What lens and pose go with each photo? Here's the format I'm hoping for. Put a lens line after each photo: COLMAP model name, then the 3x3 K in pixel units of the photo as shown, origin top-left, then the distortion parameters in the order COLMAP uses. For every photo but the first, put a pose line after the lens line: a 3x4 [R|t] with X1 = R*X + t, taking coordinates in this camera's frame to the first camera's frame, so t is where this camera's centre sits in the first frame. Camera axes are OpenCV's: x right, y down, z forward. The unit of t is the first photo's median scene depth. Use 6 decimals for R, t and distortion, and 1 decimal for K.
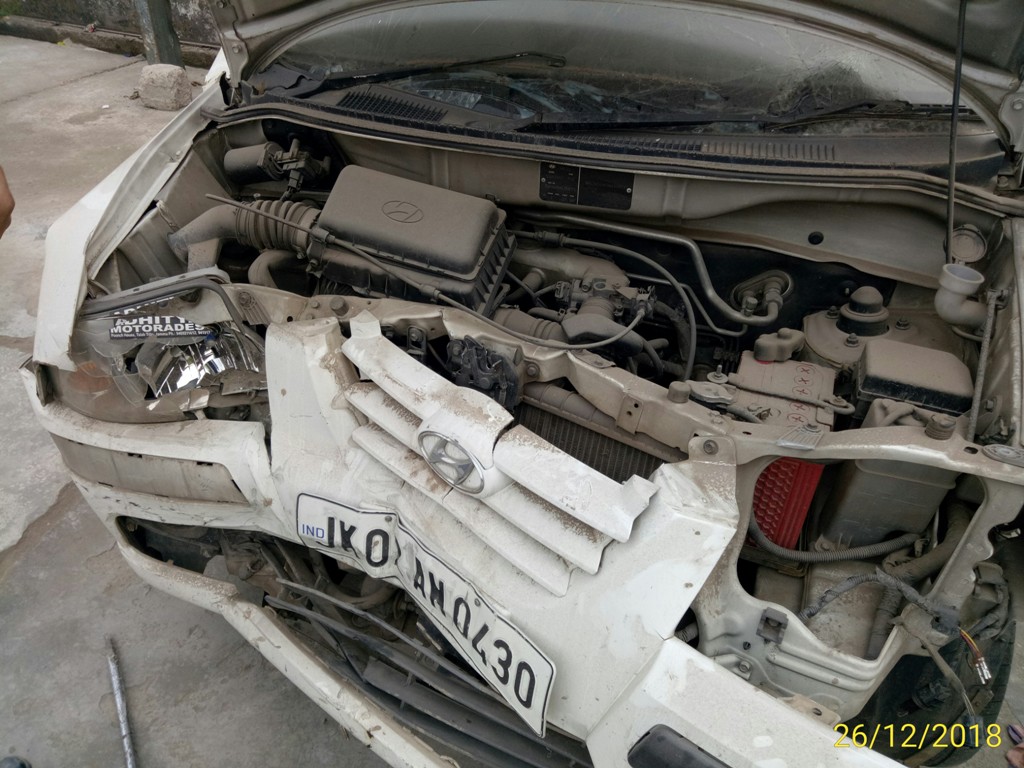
lens RADIAL K [[716.5, 0, 512.0], [0, 716.5, 384.0], [0, 0, 1]] dist [0.026833, -0.003803]
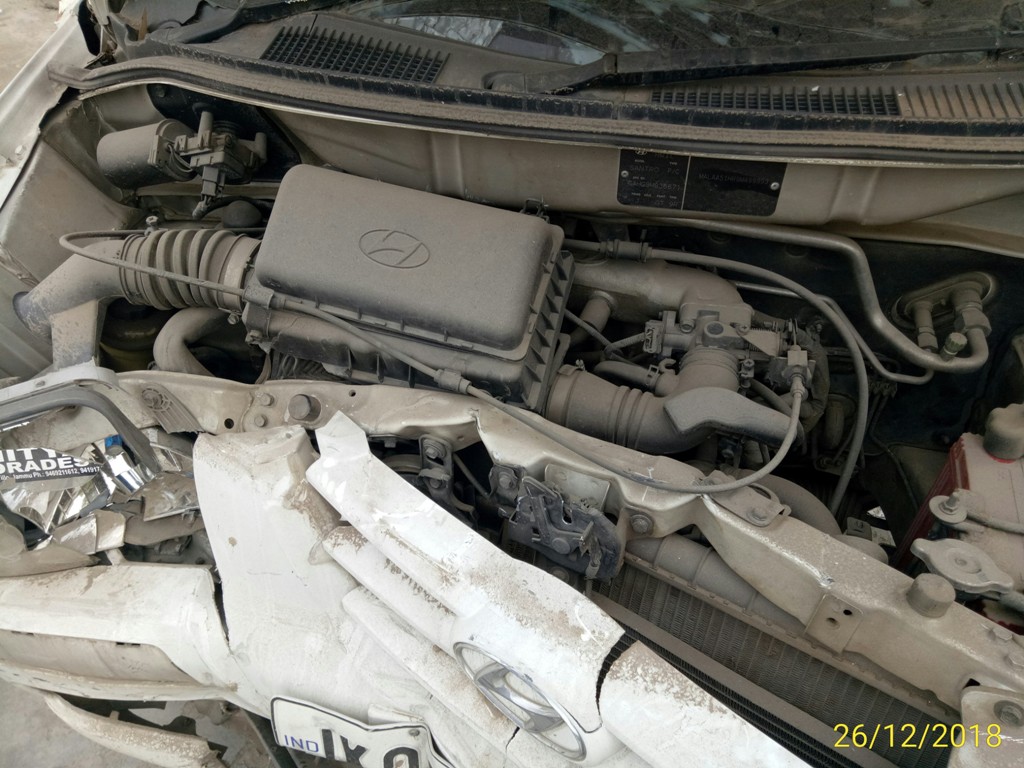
lens RADIAL K [[744.8, 0, 512.0], [0, 744.8, 384.0], [0, 0, 1]] dist [0.009312, 0.008925]
pose [[0.997132, -0.075113, 0.009290, -0.065712], [0.073004, 0.986918, 0.143749, -0.200545], [-0.019966, -0.142659, 0.989571, 0.354868]]
